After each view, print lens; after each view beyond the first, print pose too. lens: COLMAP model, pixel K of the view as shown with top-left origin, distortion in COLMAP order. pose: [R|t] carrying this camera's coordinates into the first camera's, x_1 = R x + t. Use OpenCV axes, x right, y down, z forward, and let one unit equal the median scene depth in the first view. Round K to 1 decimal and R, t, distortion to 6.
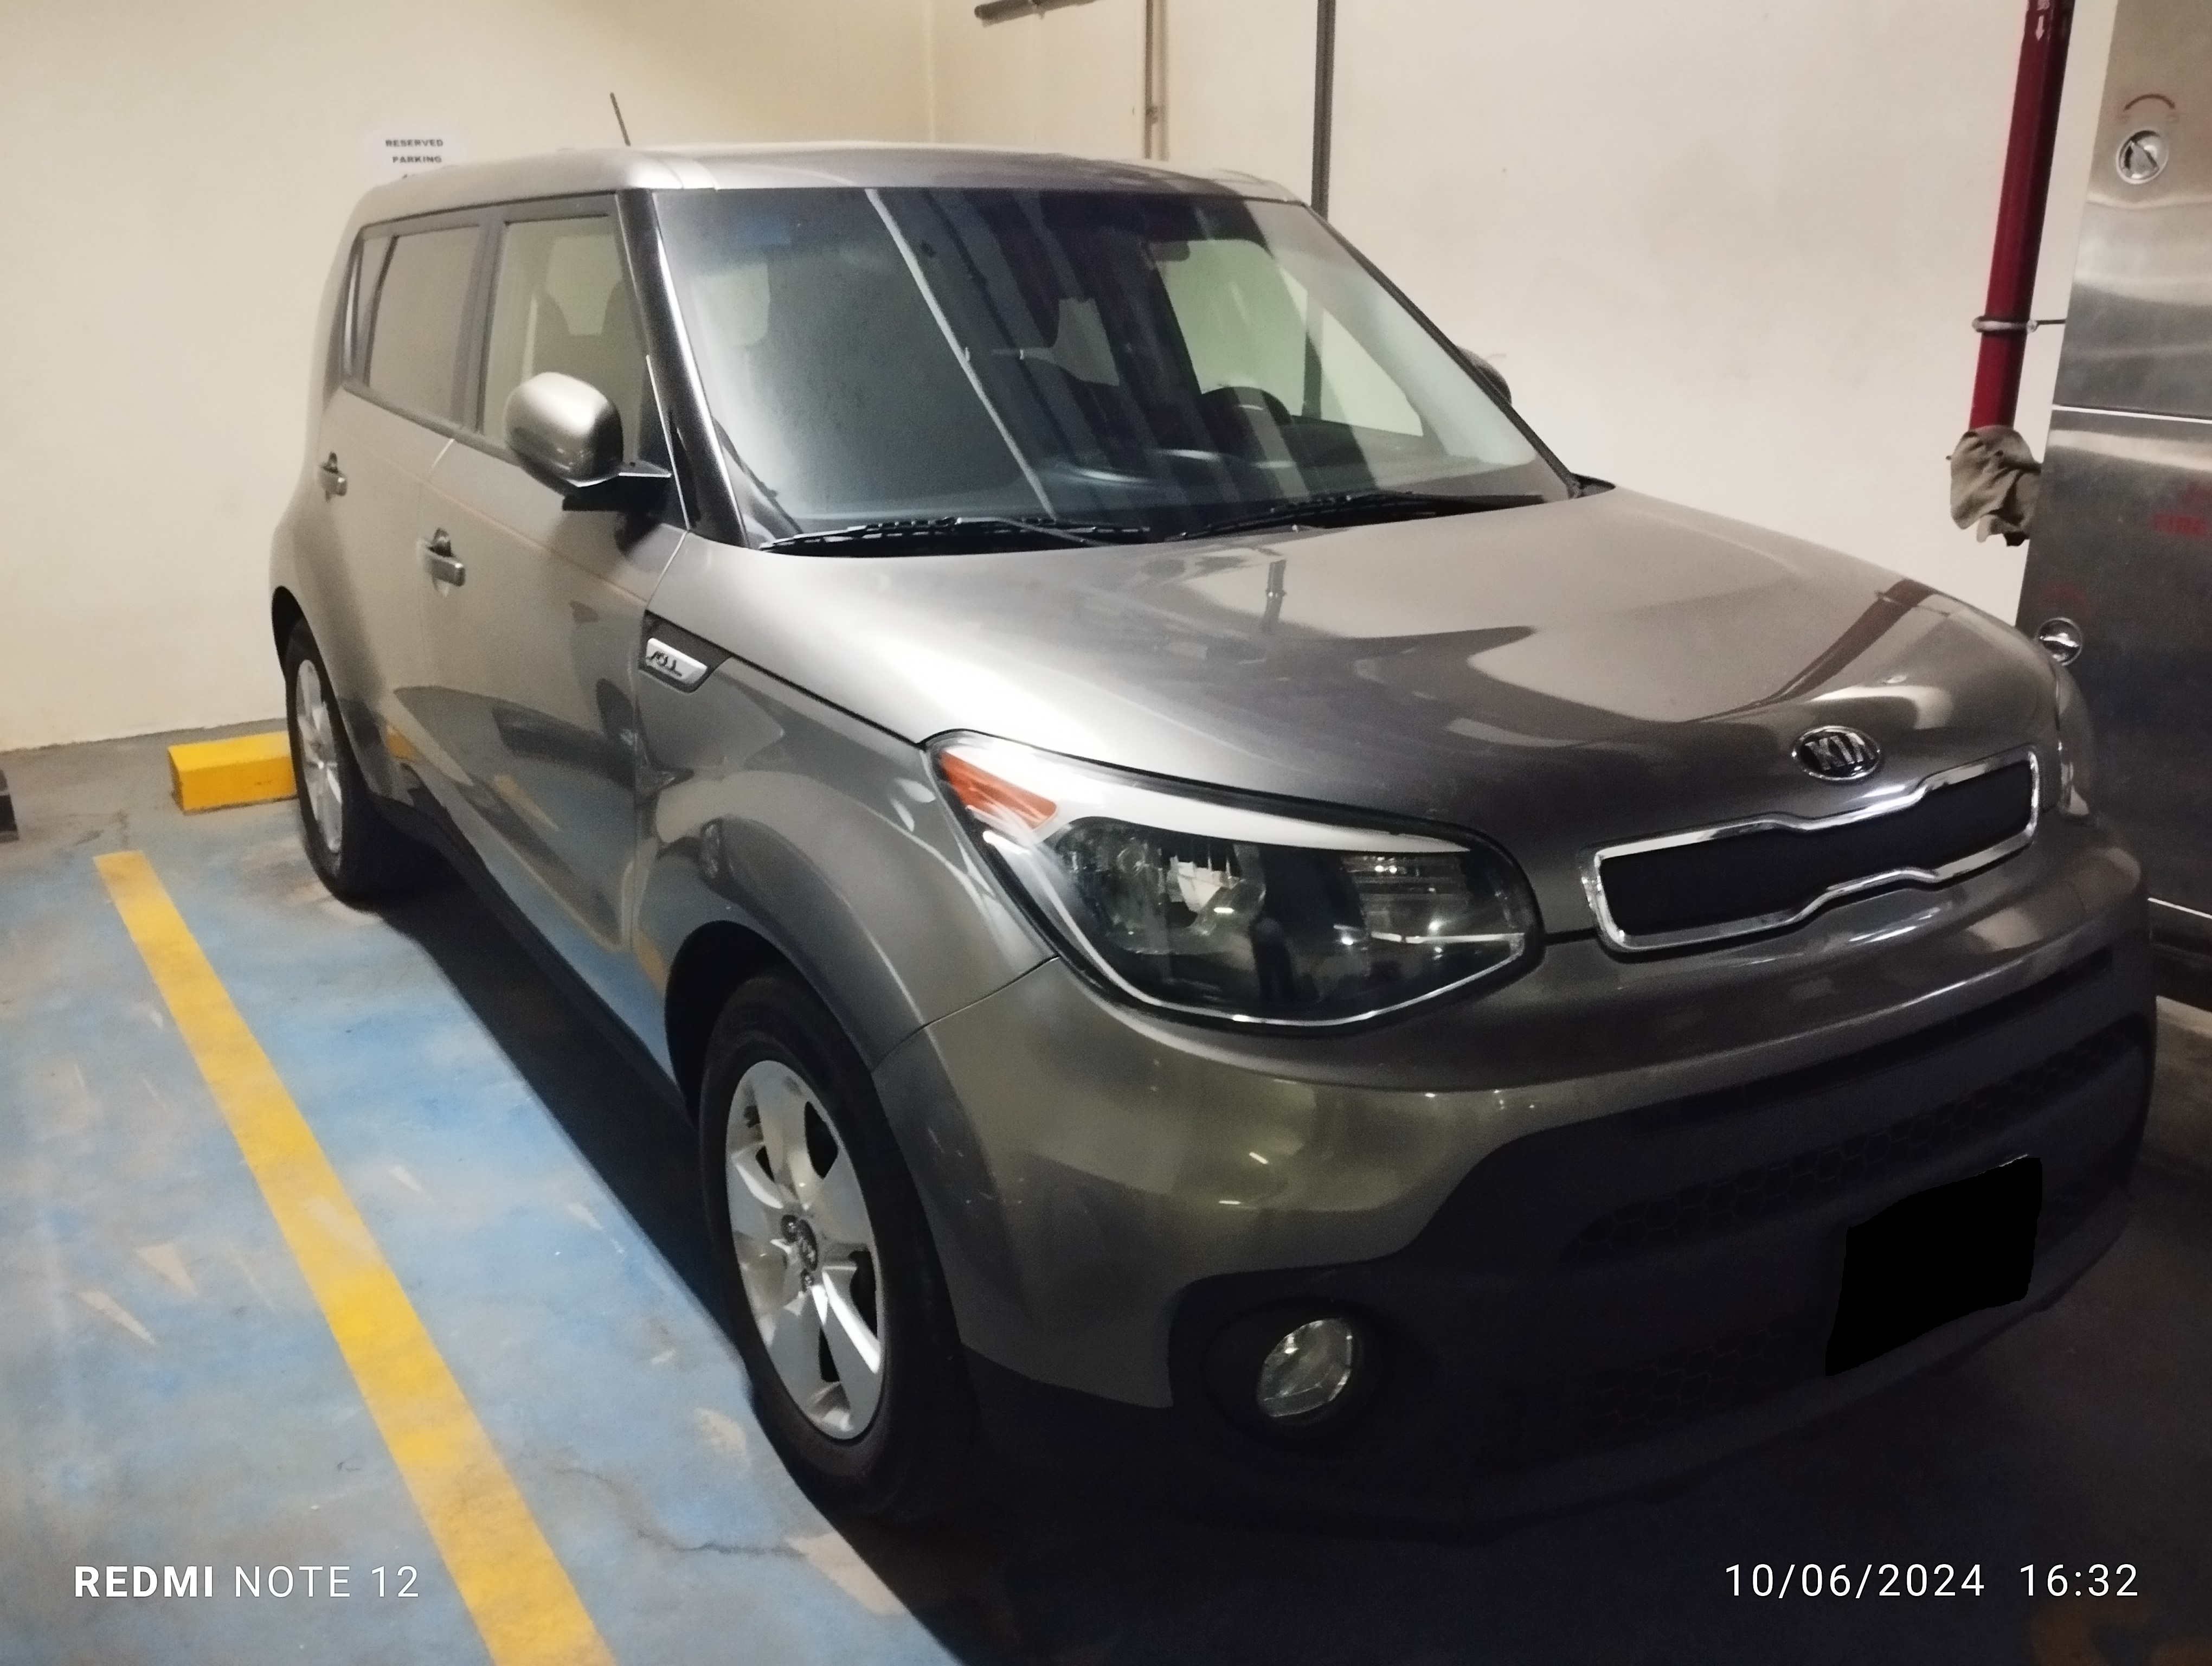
lens RADIAL K [[1865.1, 0, 1117.2], [0, 1865.1, 825.7], [0, 0, 1]] dist [0.101591, -0.144501]
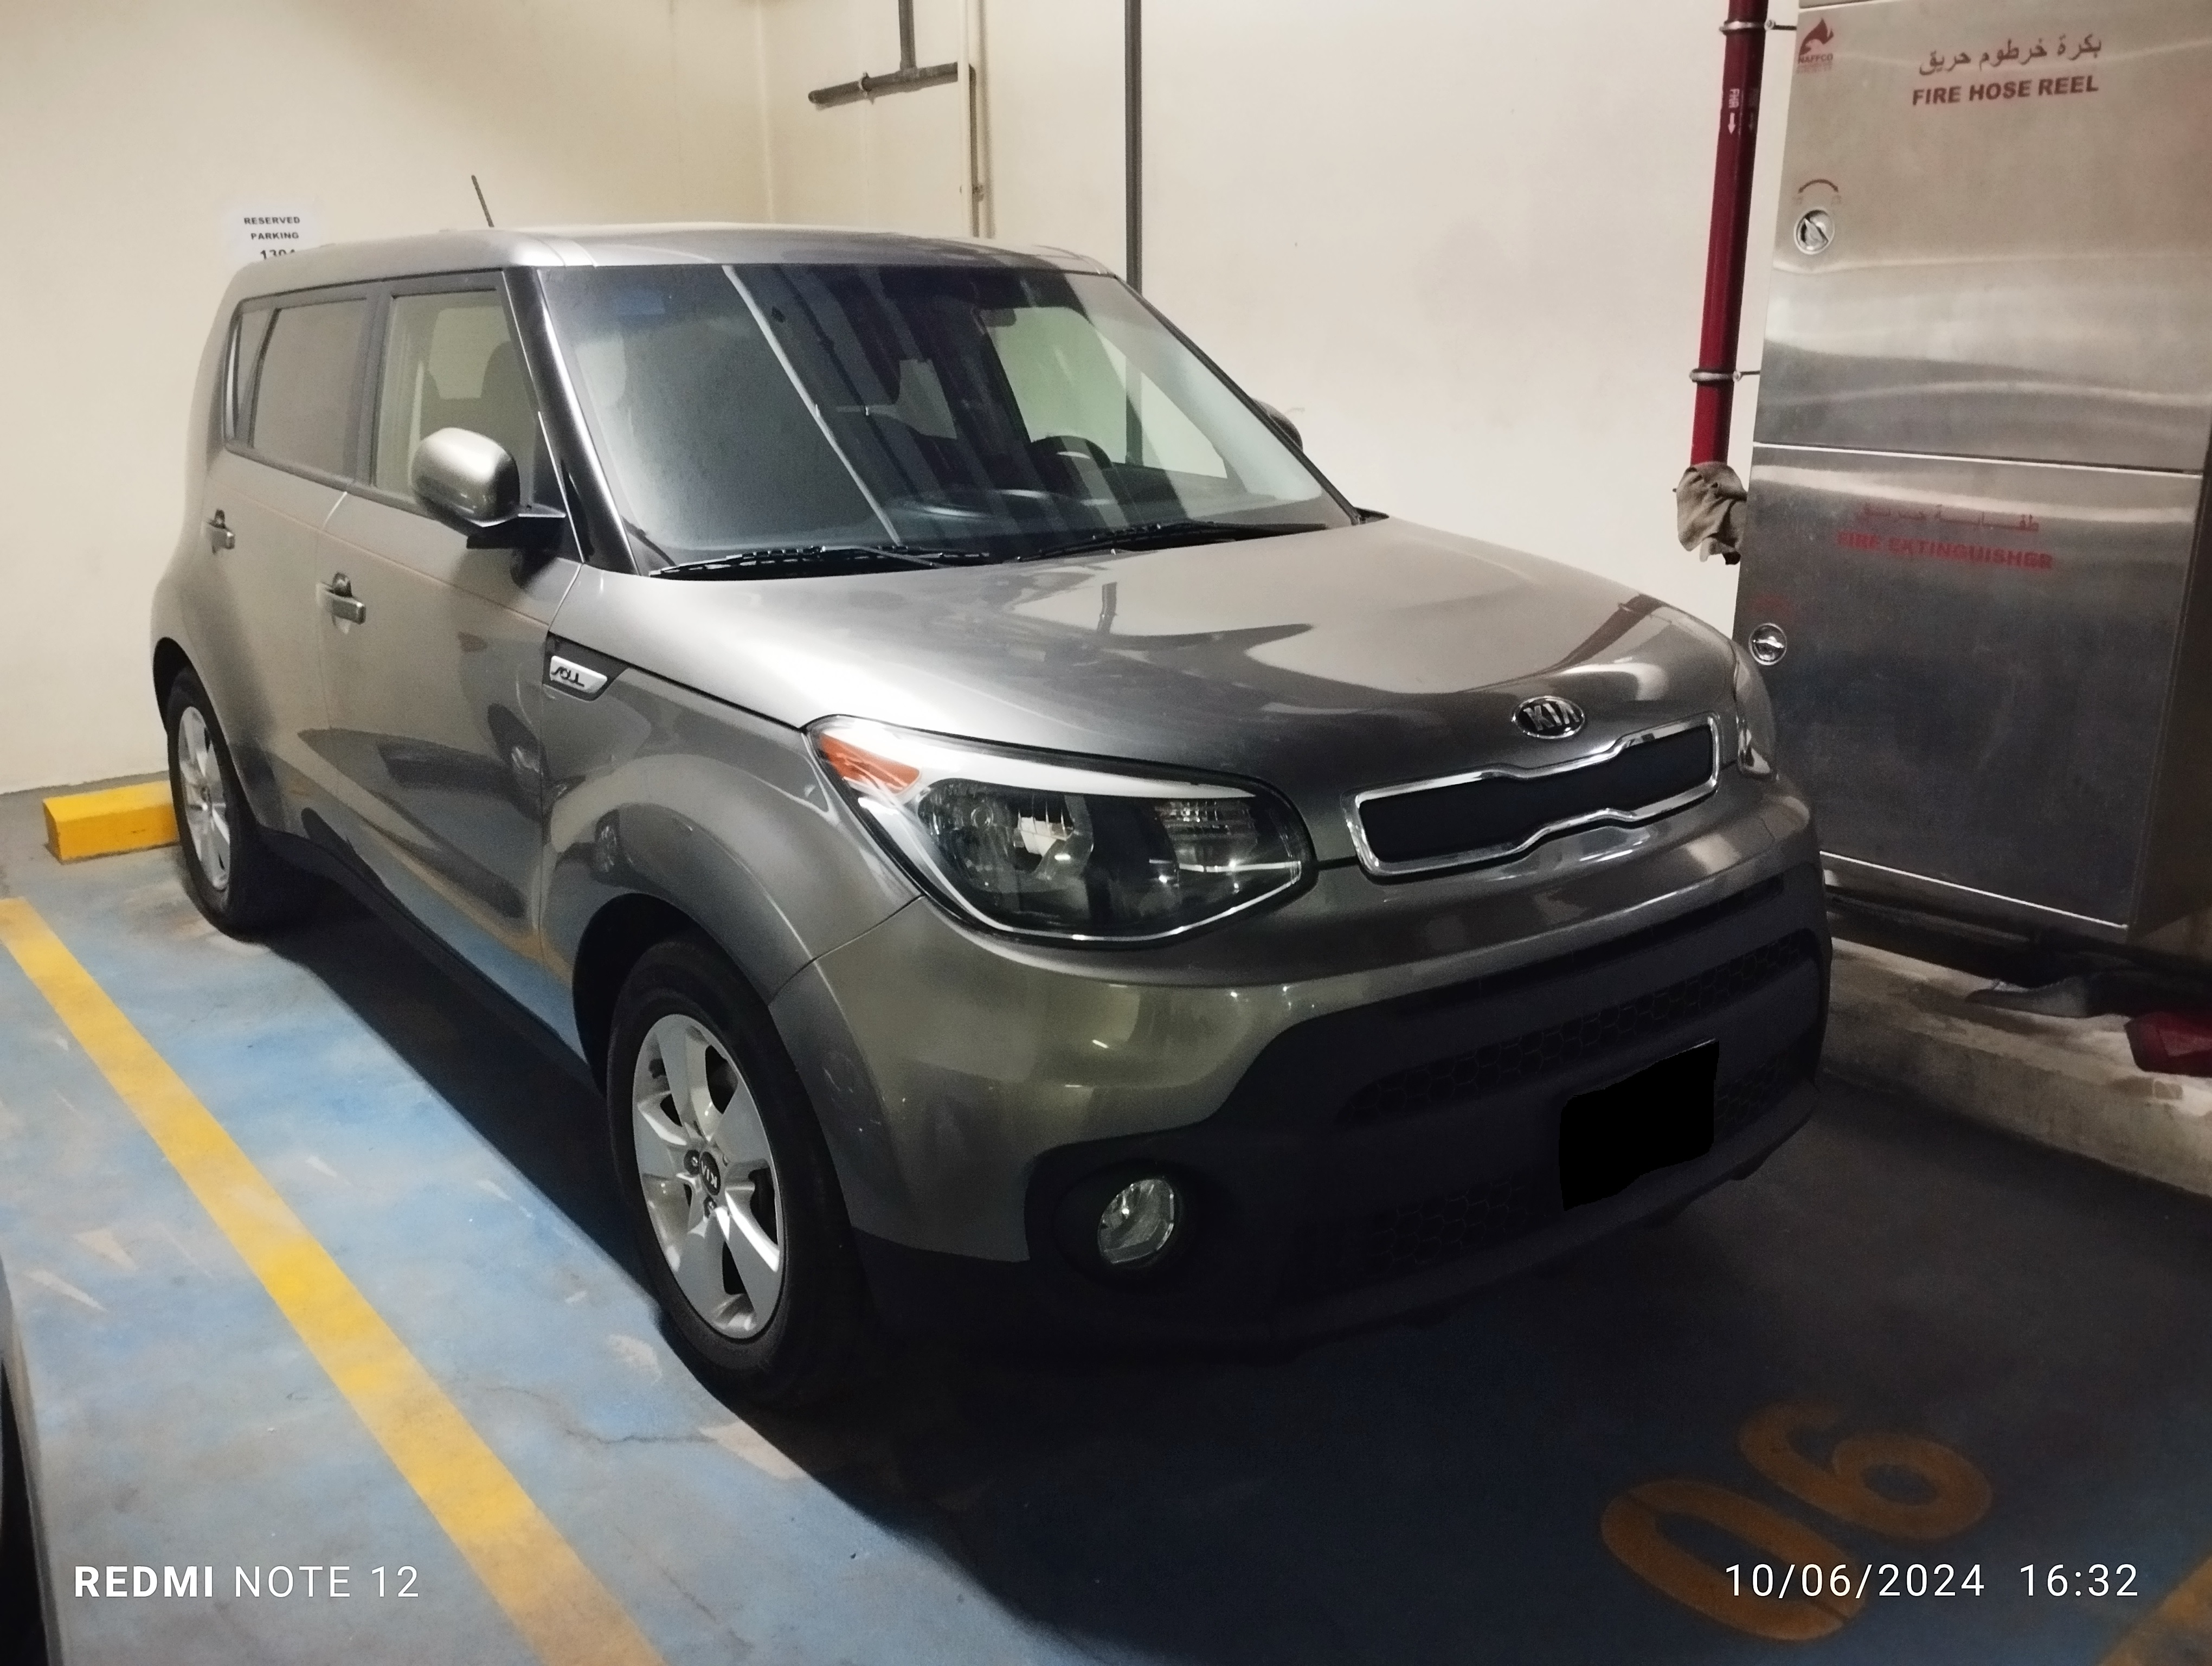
lens RADIAL K [[1865.1, 0, 1117.2], [0, 1865.1, 825.7], [0, 0, 1]] dist [0.101591, -0.144501]
pose [[0.996186, -0.030575, 0.081726, -0.003089], [0.033168, 0.998982, -0.030562, 0.043225], [-0.080708, 0.033157, 0.996186, -0.143080]]
